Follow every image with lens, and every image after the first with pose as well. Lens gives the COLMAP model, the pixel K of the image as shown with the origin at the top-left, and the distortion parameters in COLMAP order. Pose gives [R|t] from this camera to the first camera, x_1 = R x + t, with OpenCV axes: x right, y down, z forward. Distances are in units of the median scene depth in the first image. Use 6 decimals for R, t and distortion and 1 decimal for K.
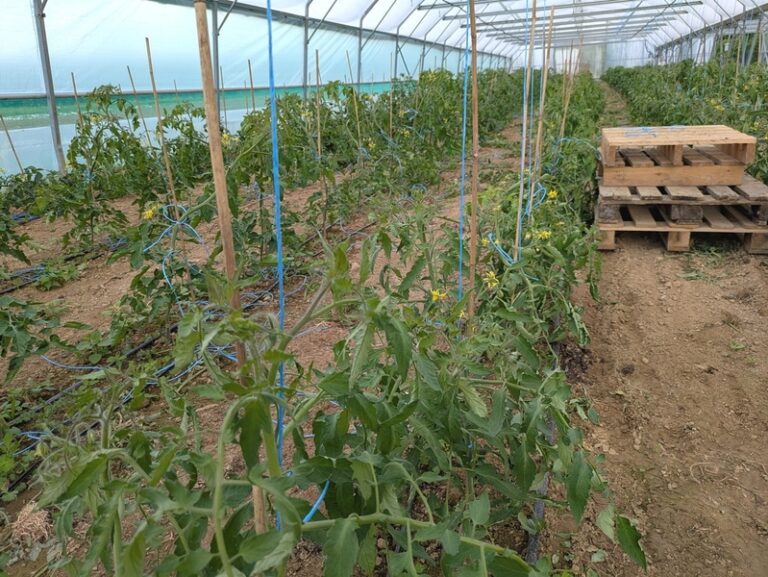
lens RADIAL K [[564.0, 0, 382.6], [0, 564.0, 289.2], [0, 0, 1]] dist [0.026357, -0.014680]
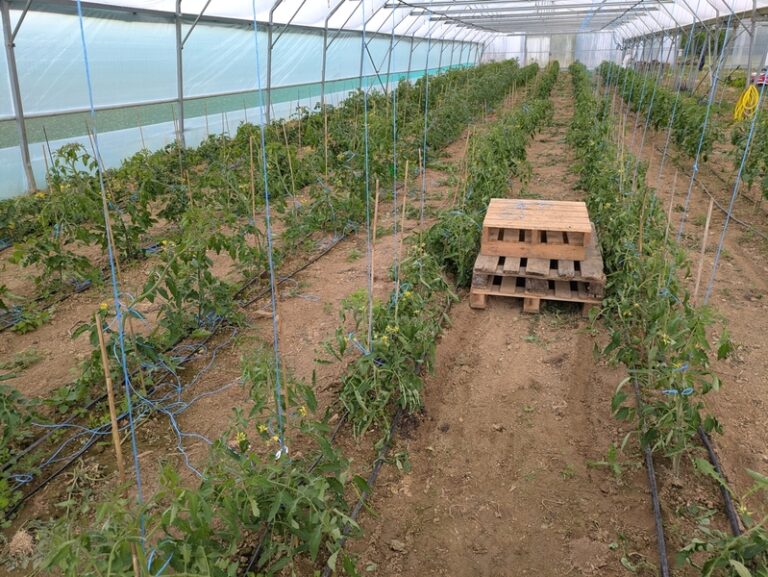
lens RADIAL K [[564.0, 0, 384.6], [0, 564.0, 288.4], [0, 0, 1]] dist [0.026357, -0.014680]
pose [[0.998571, 0.023833, 0.047835, 0.121961], [-0.026164, 0.998470, 0.048711, -0.167881], [-0.046601, -0.049893, 0.997667, -0.244628]]
